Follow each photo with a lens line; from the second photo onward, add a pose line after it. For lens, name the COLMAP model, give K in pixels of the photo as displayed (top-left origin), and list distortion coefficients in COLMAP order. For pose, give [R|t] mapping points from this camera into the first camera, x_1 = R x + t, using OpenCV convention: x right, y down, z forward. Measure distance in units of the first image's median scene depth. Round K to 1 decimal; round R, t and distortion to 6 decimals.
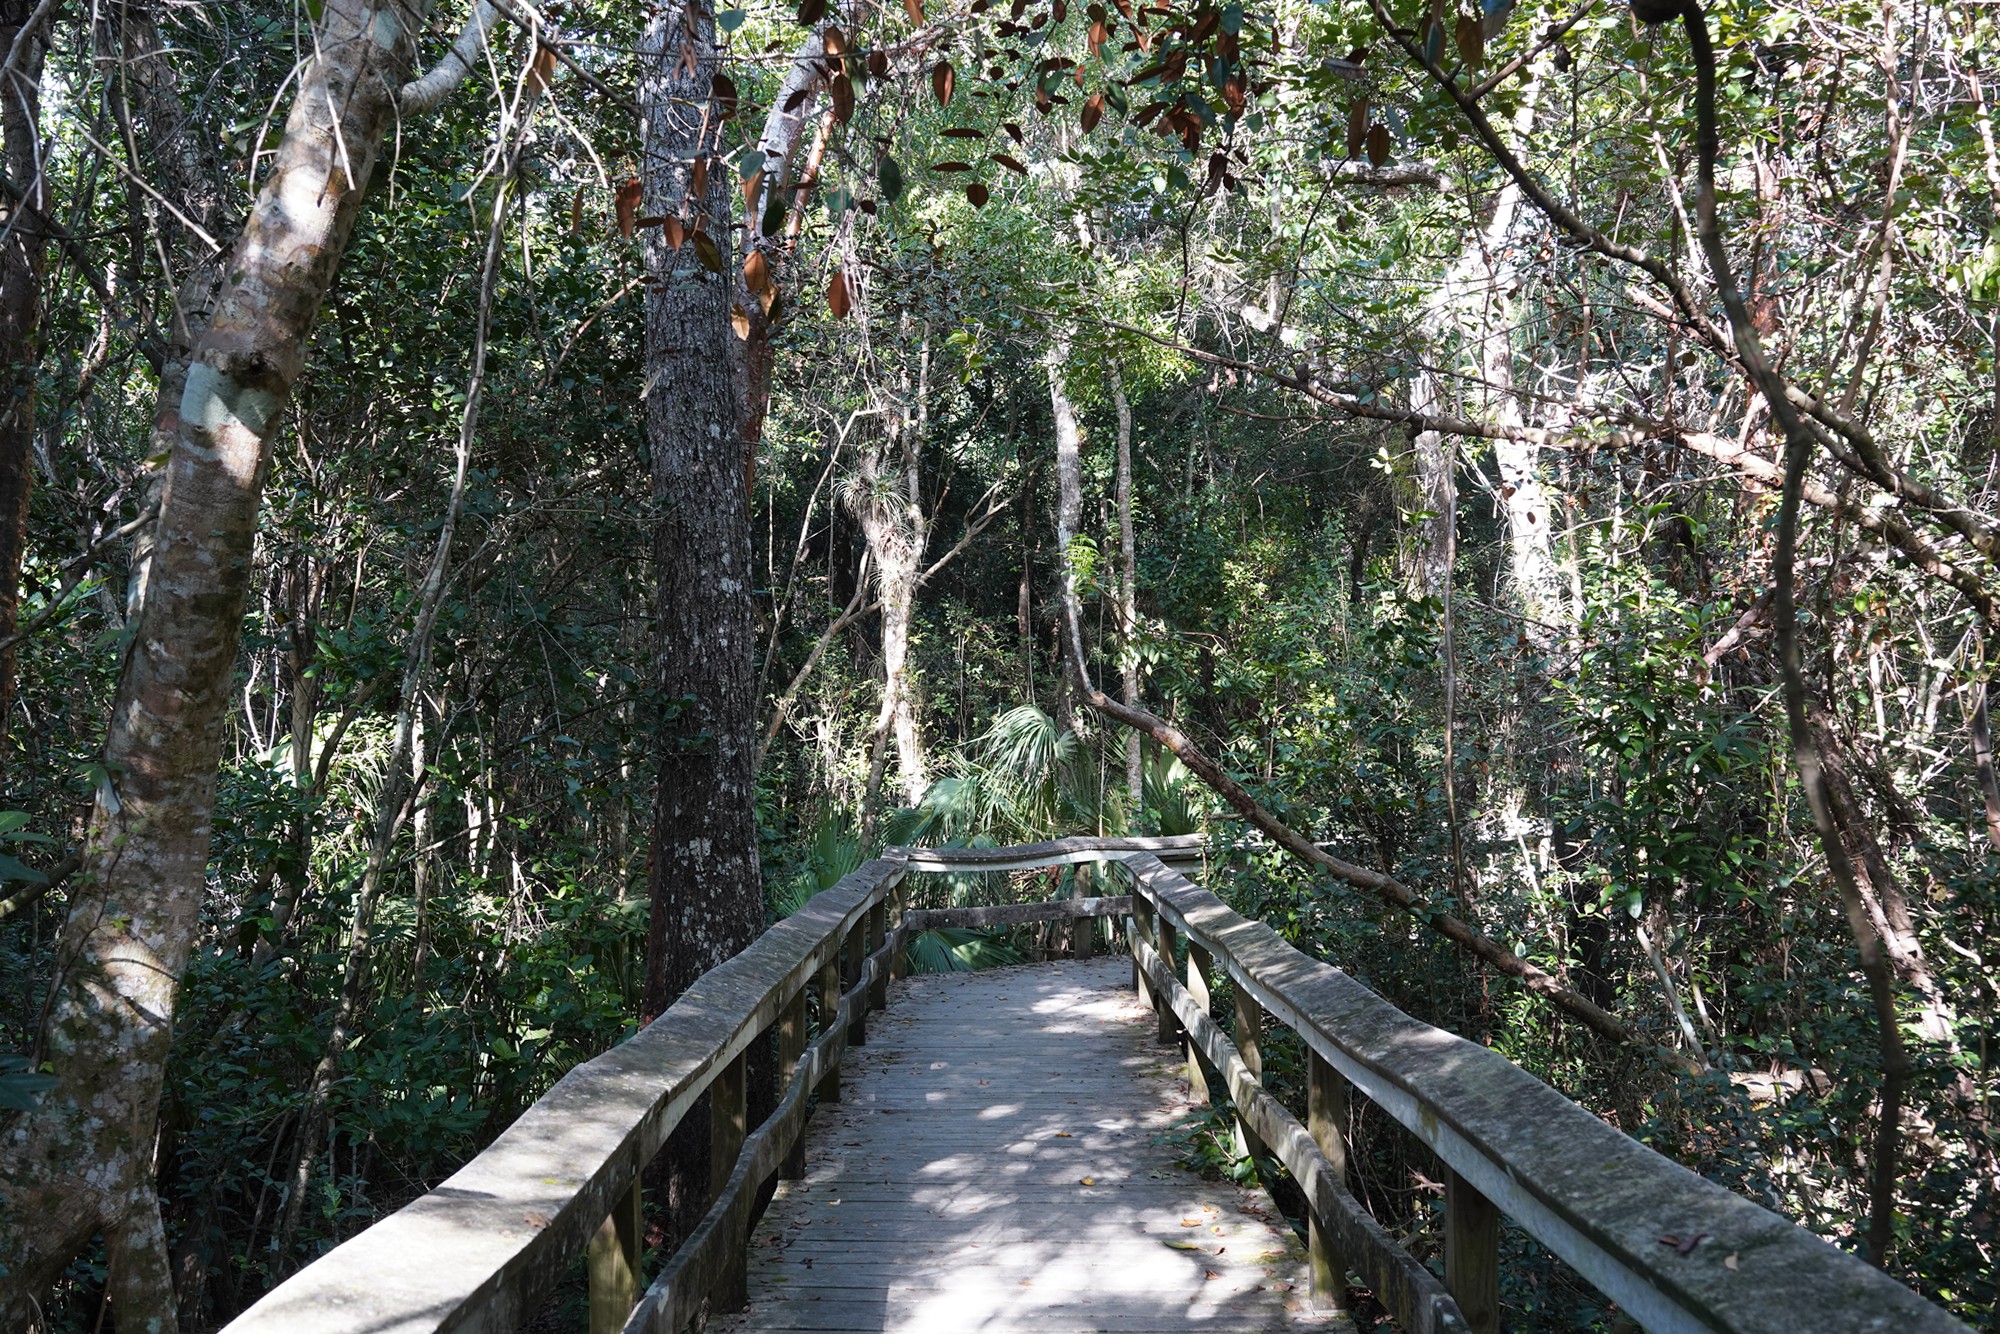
lens RADIAL K [[2123.3, 0, 1000.0], [0, 2123.3, 667.0], [0, 0, 1]] dist [0.076505, 0.003361]
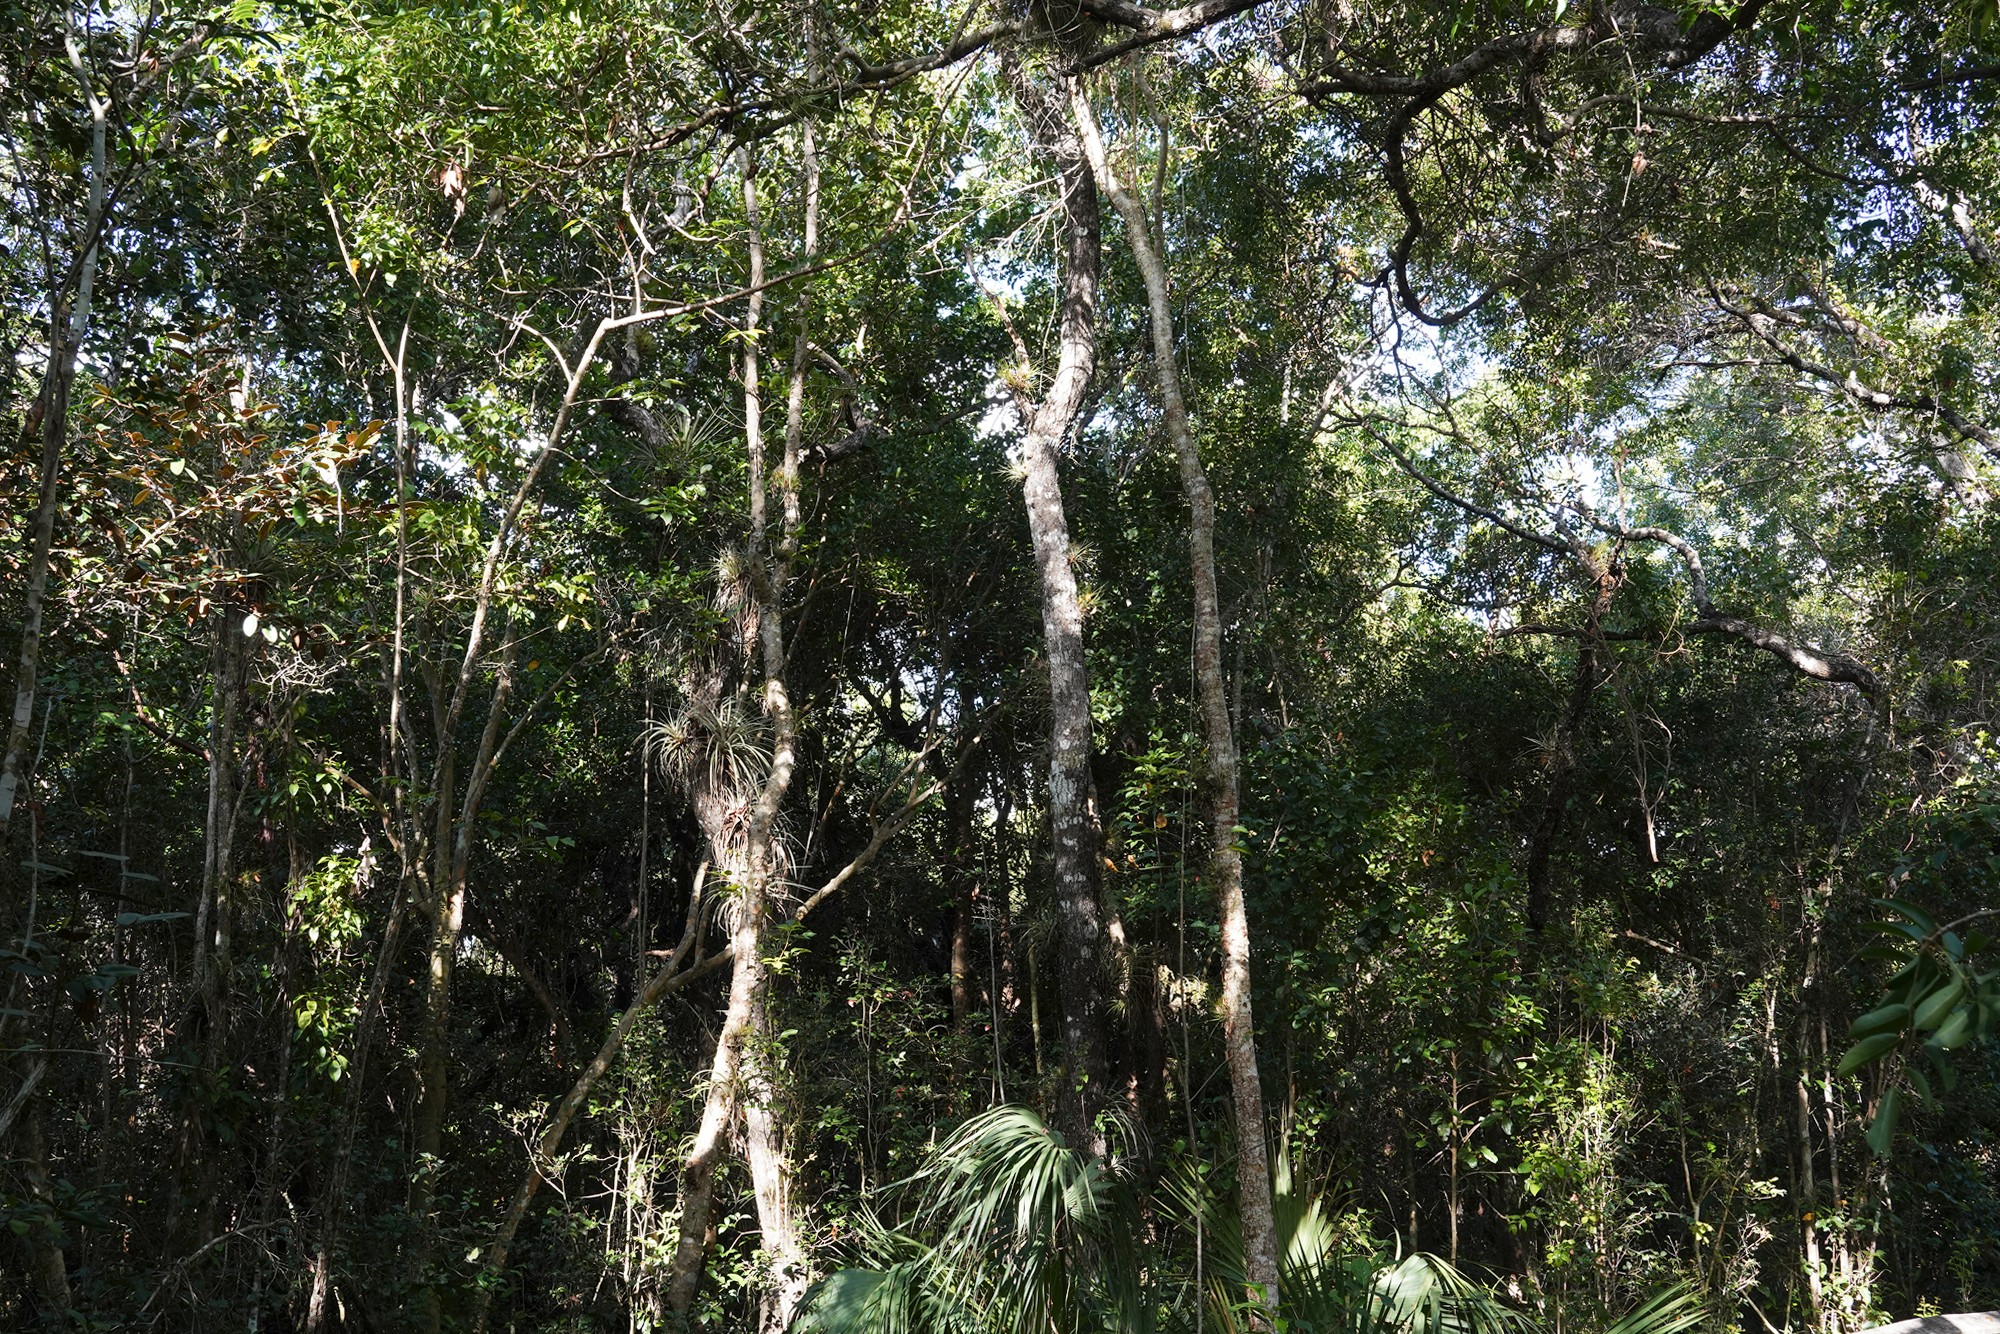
lens RADIAL K [[2123.3, 0, 1000.0], [0, 2123.3, 667.0], [0, 0, 1]] dist [0.076505, 0.003361]
pose [[0.998658, -0.012235, 0.050330, -0.011991], [0.022486, 0.977771, -0.208469, 0.020282], [-0.046661, 0.209321, 0.976733, 0.474961]]
